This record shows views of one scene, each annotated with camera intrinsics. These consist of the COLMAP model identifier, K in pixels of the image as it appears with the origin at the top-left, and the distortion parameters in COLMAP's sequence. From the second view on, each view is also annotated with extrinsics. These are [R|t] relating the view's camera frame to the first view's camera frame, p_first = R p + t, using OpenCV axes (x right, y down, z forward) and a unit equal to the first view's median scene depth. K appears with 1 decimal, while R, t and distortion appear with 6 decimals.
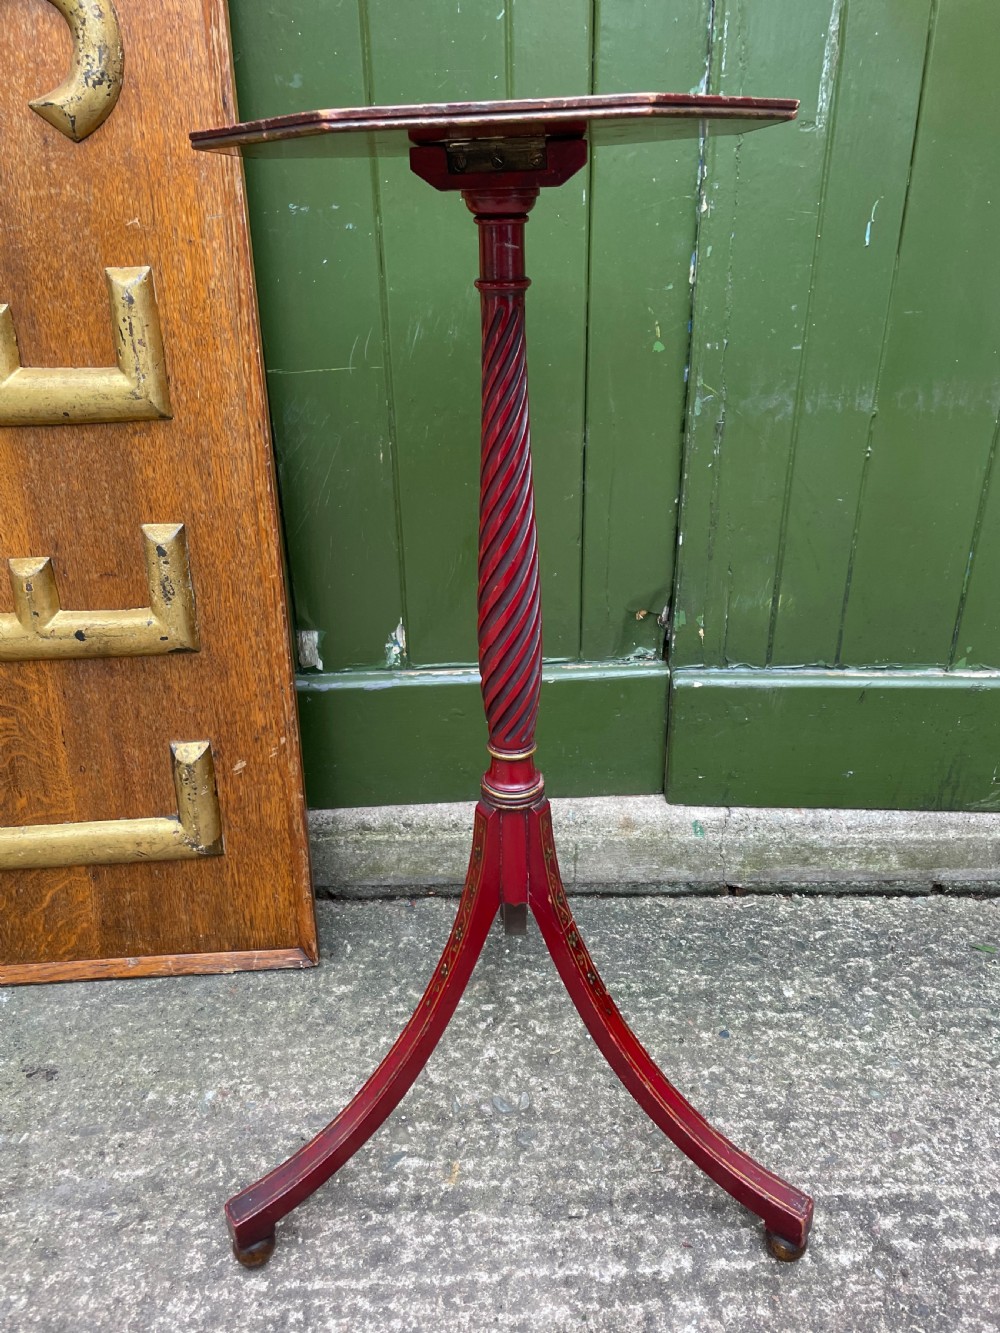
lens RADIAL K [[1023.7, 0, 500.0], [0, 1023.7, 660.2], [0, 0, 1]] dist [0.086826, -0.125772]
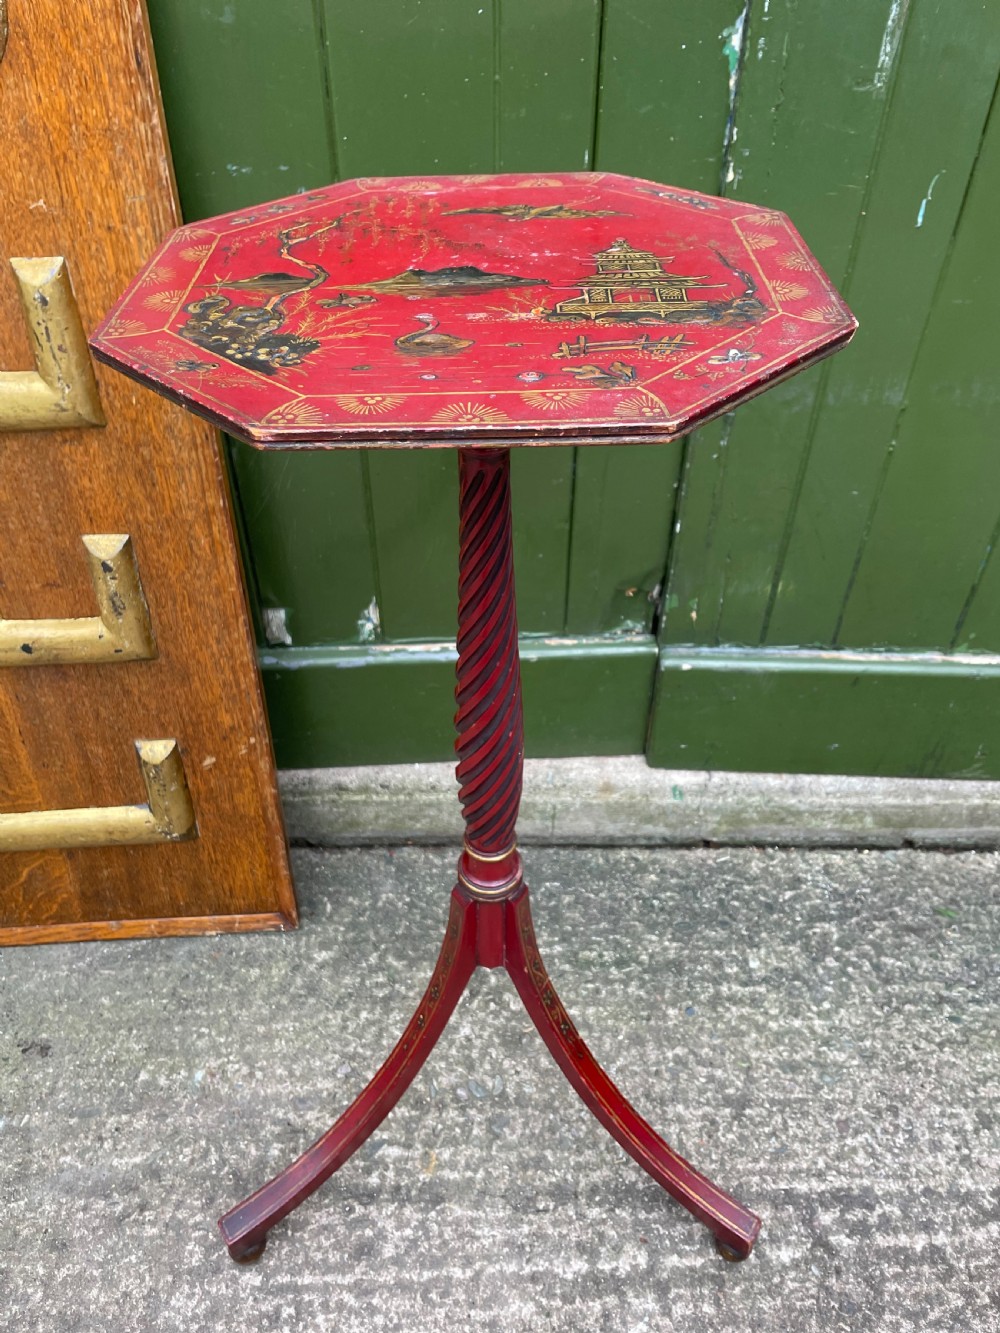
lens RADIAL K [[1023.7, 0, 499.6], [0, 1023.7, 662.4], [0, 0, 1]] dist [0.086826, -0.125772]
pose [[0.999780, 0.010099, 0.018395, 0.001394], [-0.014698, 0.962653, 0.270339, -0.269092], [-0.014977, -0.270550, 0.962589, 0.094068]]
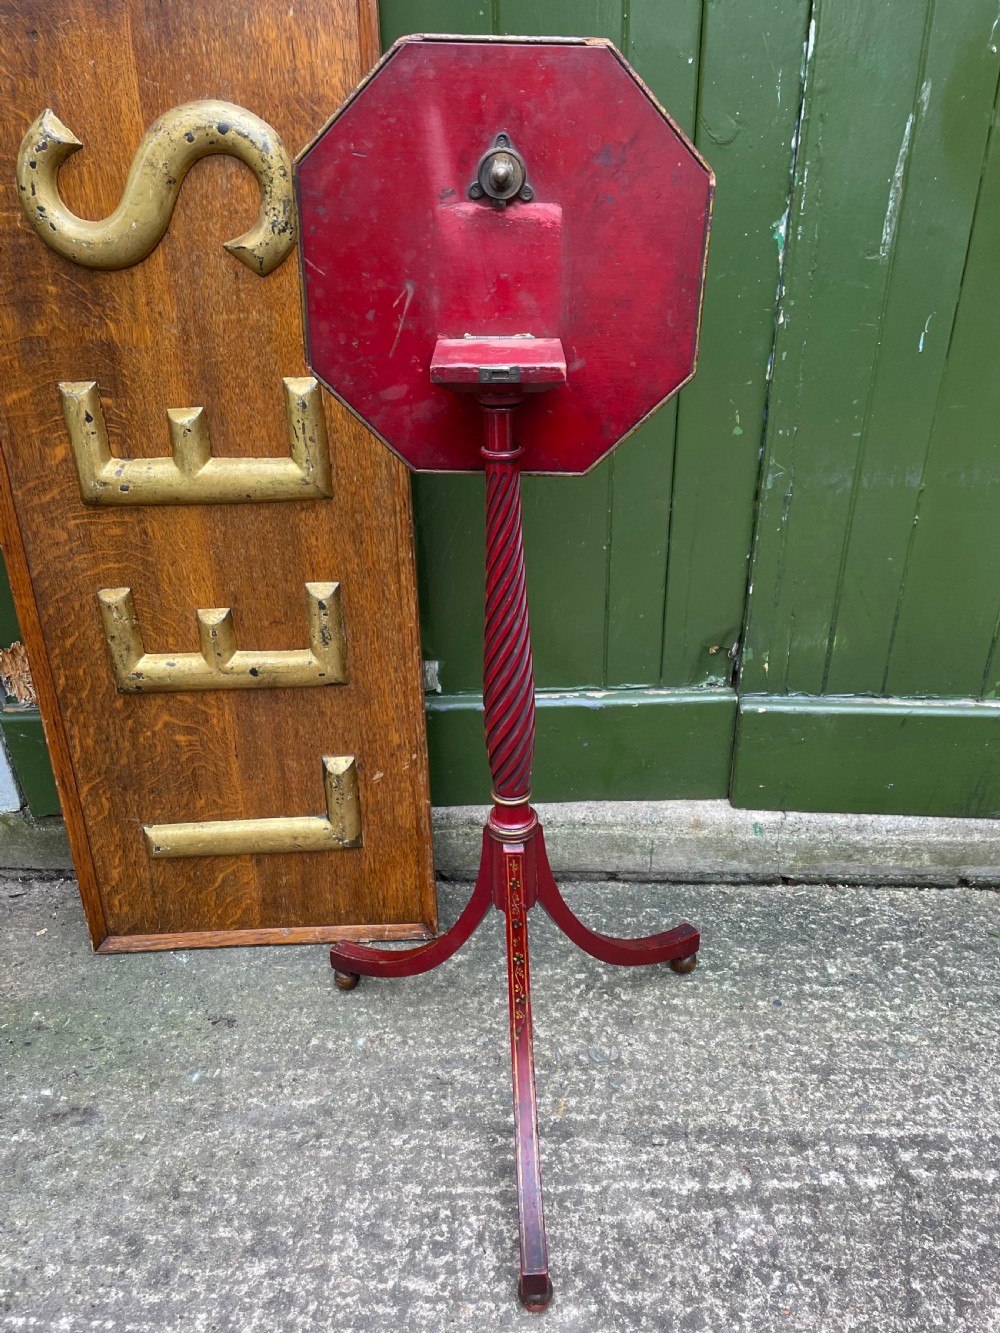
lens RADIAL K [[1023.7, 0, 510.6], [0, 1023.7, 680.3], [0, 0, 1]] dist [0.086826, -0.125772]
pose [[0.999452, 0.012340, -0.030699, -0.065804], [-0.010158, 0.997479, 0.070234, -0.102093], [0.031489, -0.069883, 0.997058, -0.200402]]
